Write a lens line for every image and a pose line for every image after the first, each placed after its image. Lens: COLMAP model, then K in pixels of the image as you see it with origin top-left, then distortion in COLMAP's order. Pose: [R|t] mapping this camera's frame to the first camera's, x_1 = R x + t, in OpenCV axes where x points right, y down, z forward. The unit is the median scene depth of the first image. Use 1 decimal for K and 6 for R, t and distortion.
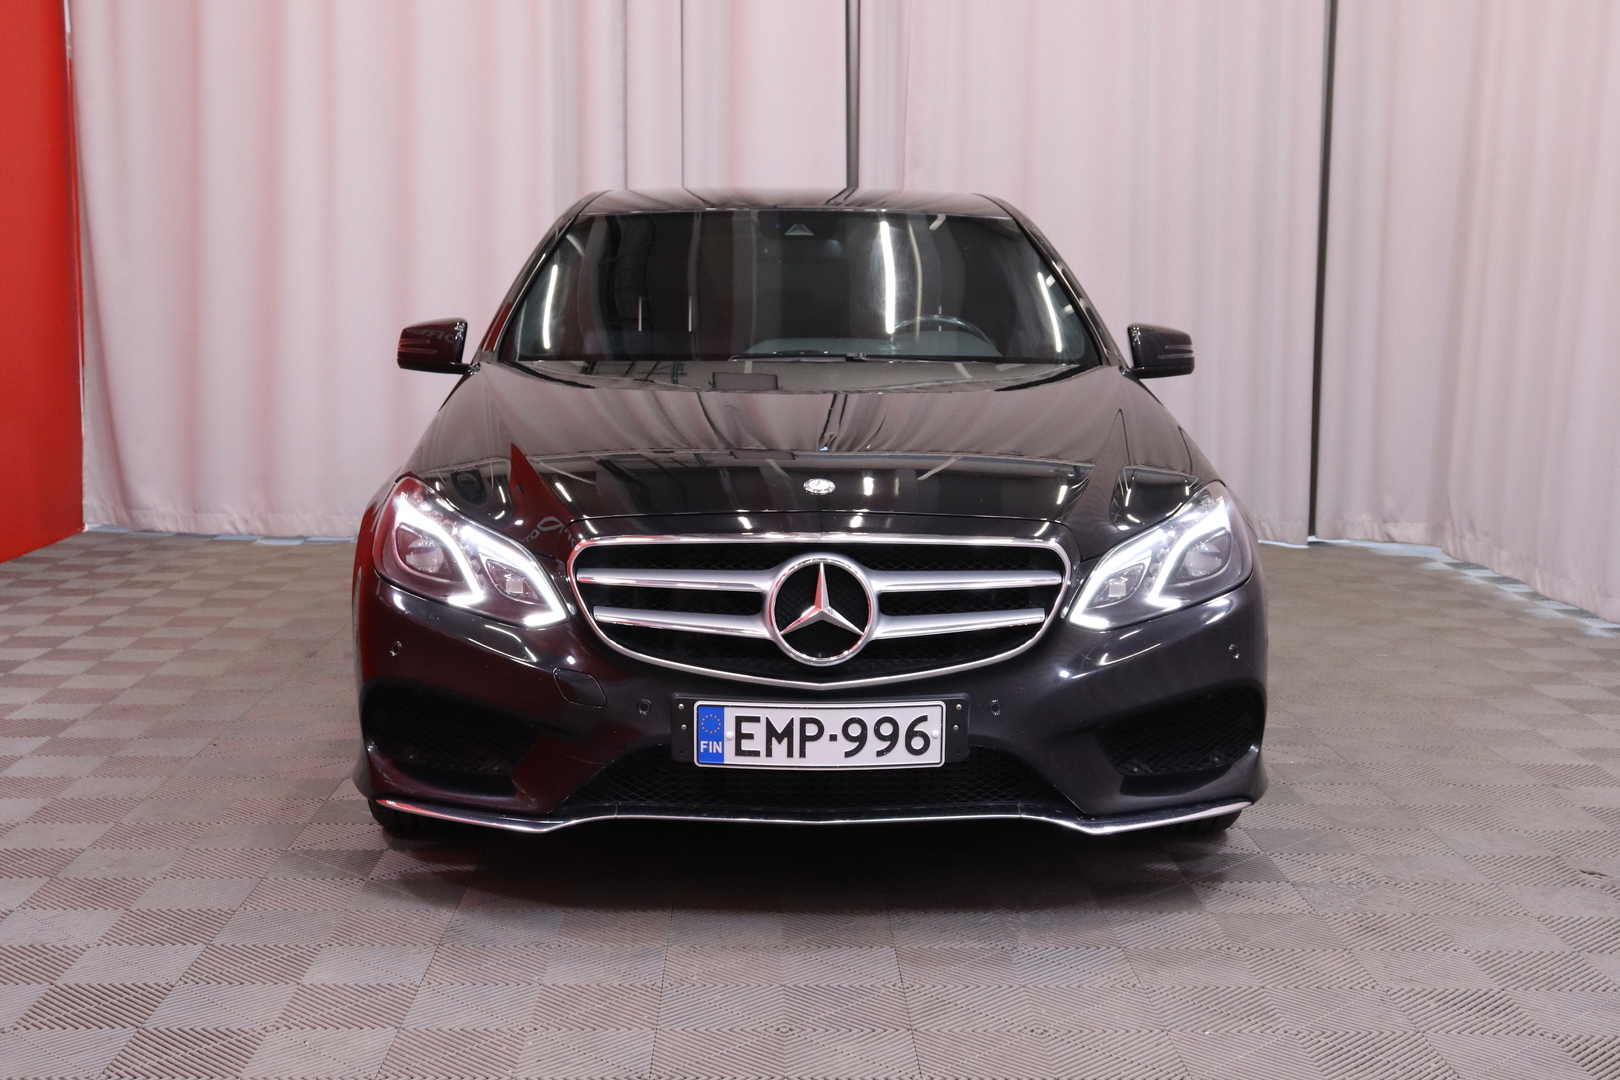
lens RADIAL K [[2087.8, 0, 805.0], [0, 2087.8, 542.9], [0, 0, 1]] dist [0.071030, 0.000000]
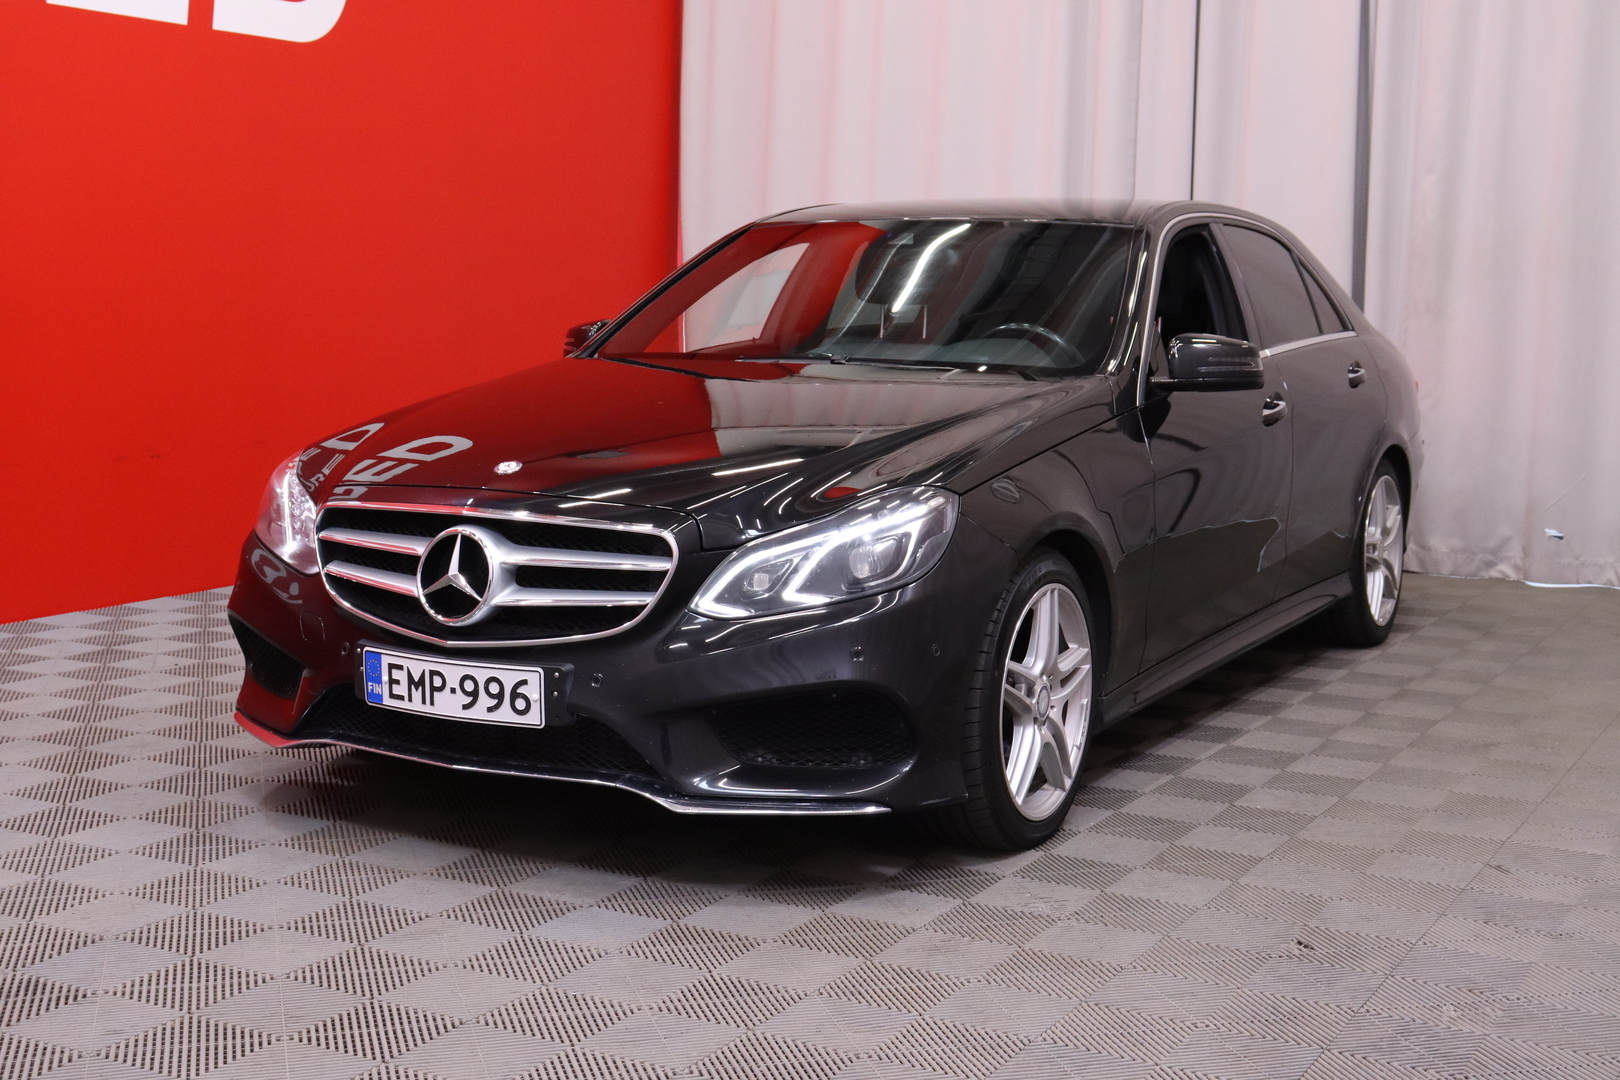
lens RADIAL K [[2087.8, 0, 811.9], [0, 2087.8, 542.3], [0, 0, 1]] dist [0.071030, 0.000000]
pose [[0.859075, 0.067083, -0.507435, 0.734411], [-0.073033, 0.997296, 0.008200, -0.008451], [0.506613, 0.030015, 0.861651, 0.134633]]
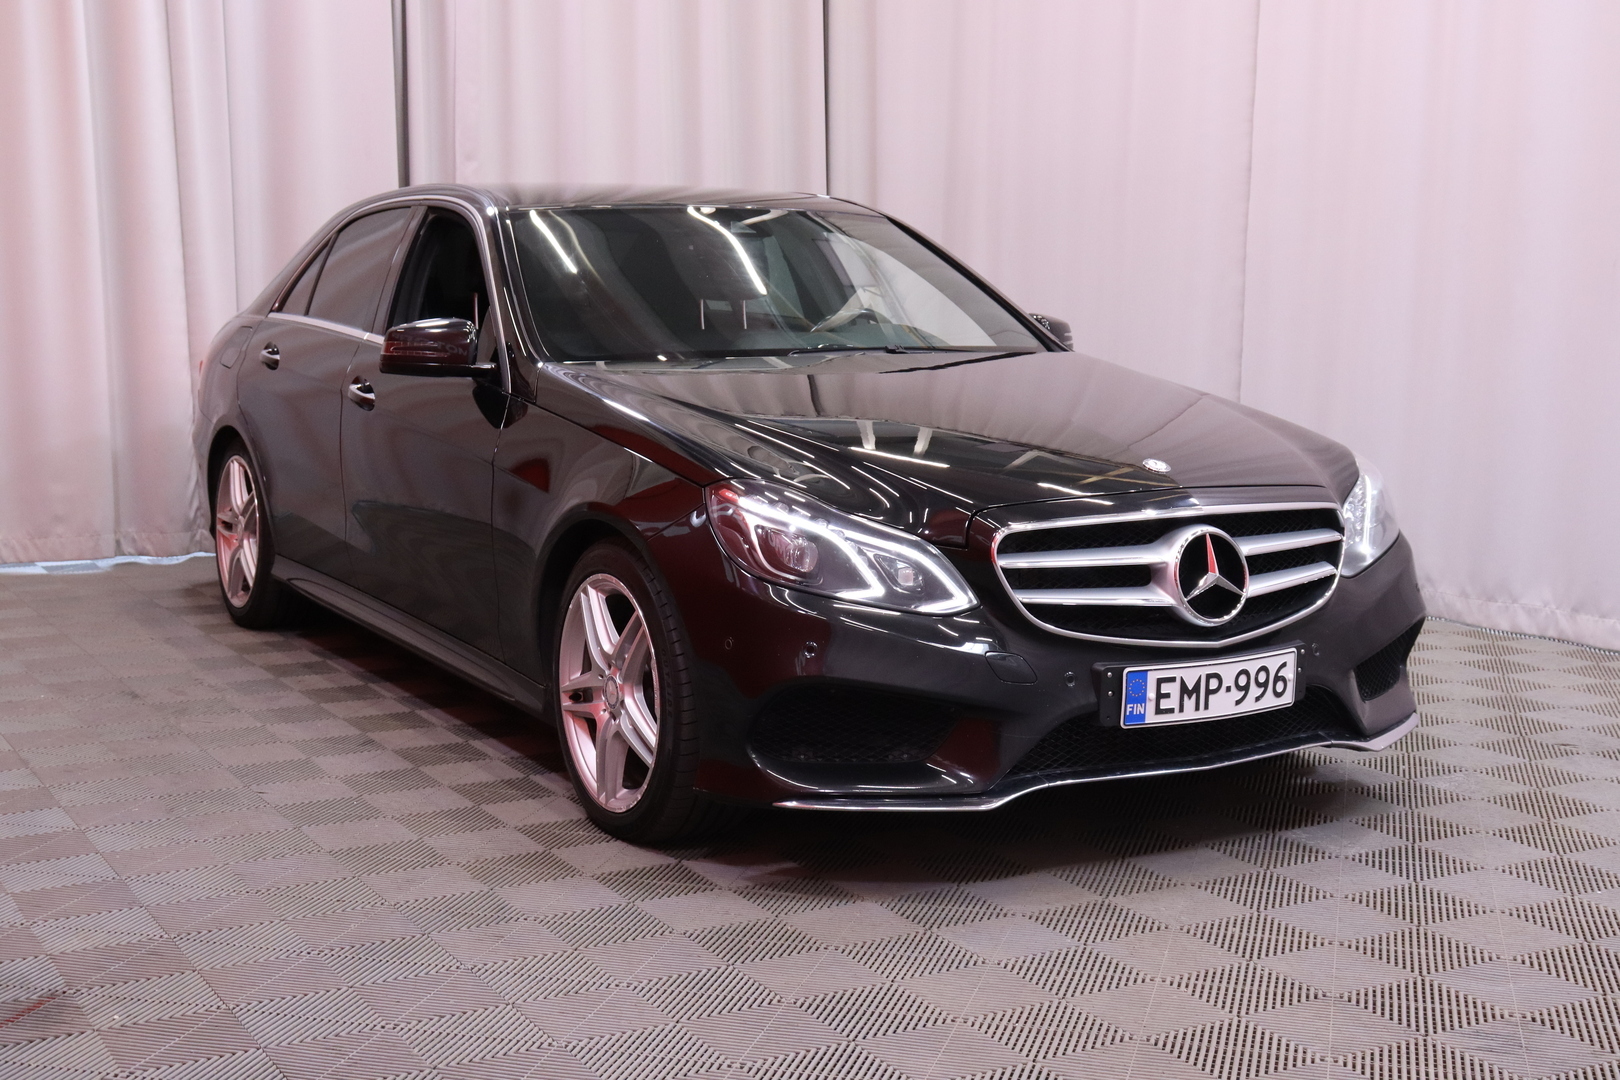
lens RADIAL K [[2087.8, 0, 812.0], [0, 2087.8, 538.1], [0, 0, 1]] dist [0.071030, 0.000000]
pose [[0.874101, -0.067661, 0.481009, -0.709467], [0.066068, 0.997609, 0.020269, -0.024199], [-0.481231, 0.014062, 0.876481, 0.126756]]
